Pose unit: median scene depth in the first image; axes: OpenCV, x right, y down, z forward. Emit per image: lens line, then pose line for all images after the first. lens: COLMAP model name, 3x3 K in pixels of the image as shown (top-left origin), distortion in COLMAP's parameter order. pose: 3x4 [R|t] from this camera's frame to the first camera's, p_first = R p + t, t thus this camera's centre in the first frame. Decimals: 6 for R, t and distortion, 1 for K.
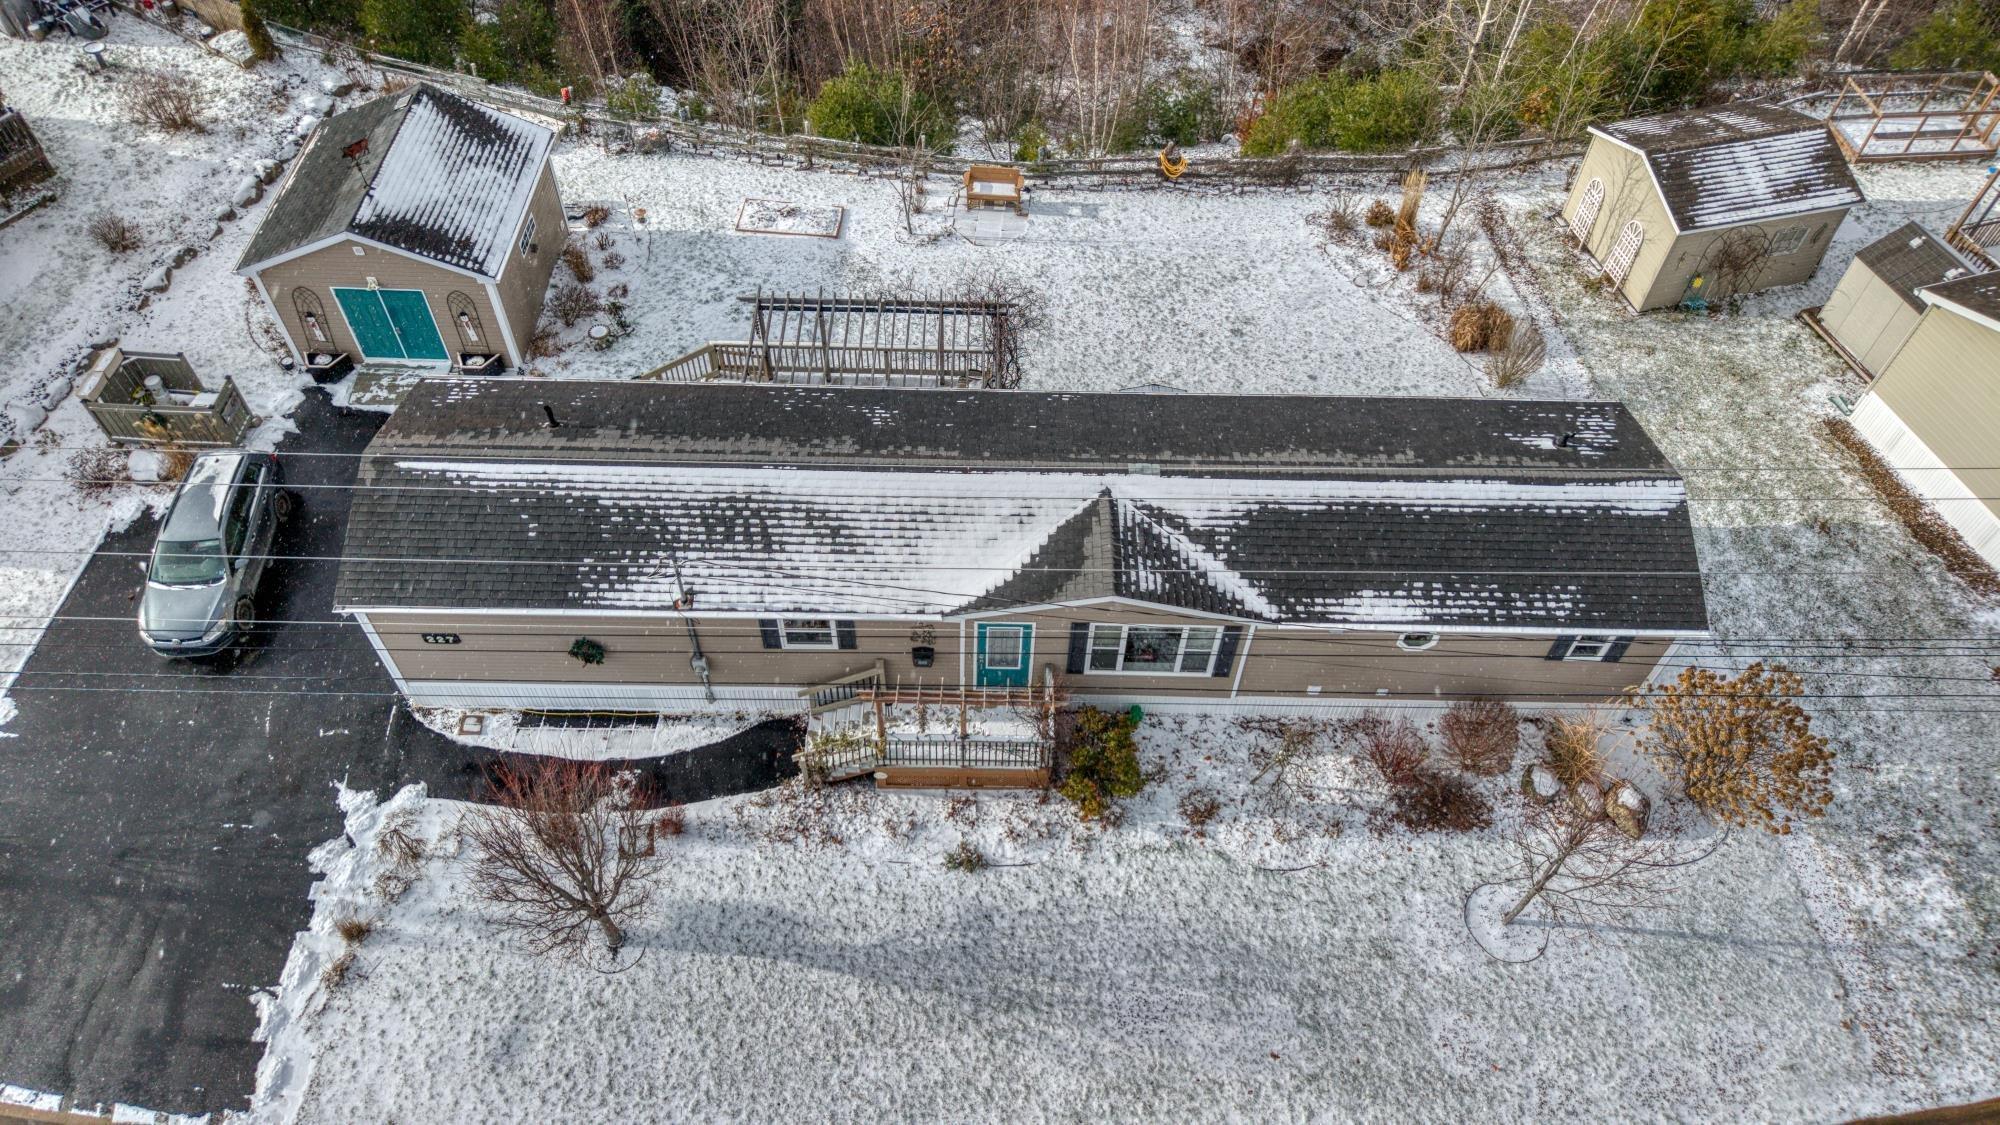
lens RADIAL K [[1342.6, 0, 1000.0], [0, 1342.6, 562.5], [0, 0, 1]] dist [0.008864, -0.007309]
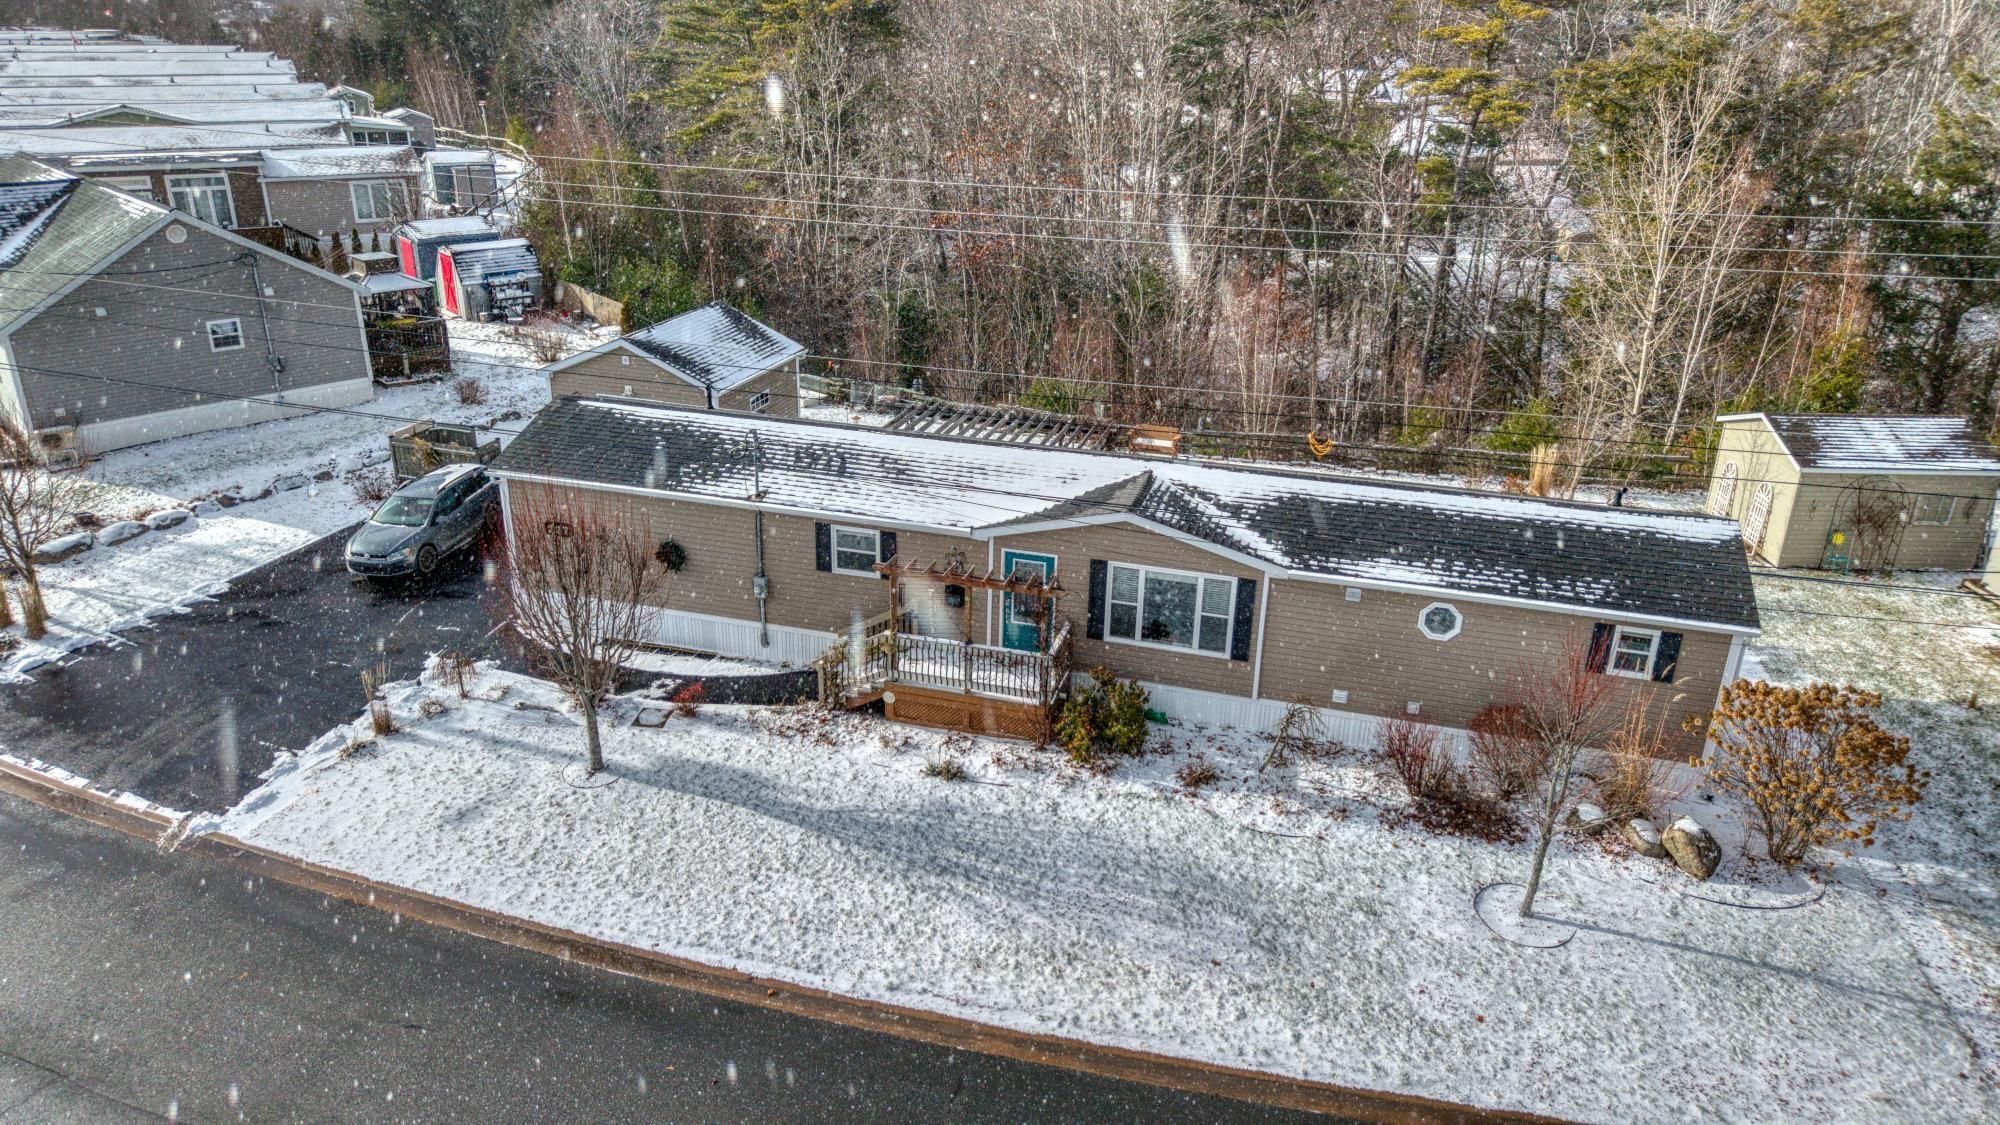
lens RADIAL K [[1342.6, 0, 1000.0], [0, 1342.6, 562.5], [0, 0, 1]] dist [0.008864, -0.007309]
pose [[0.962227, 0.104226, -0.251506, 0.241008], [-0.215293, 0.856753, -0.468640, 0.537111], [0.166634, 0.505086, 0.846830, 0.099377]]
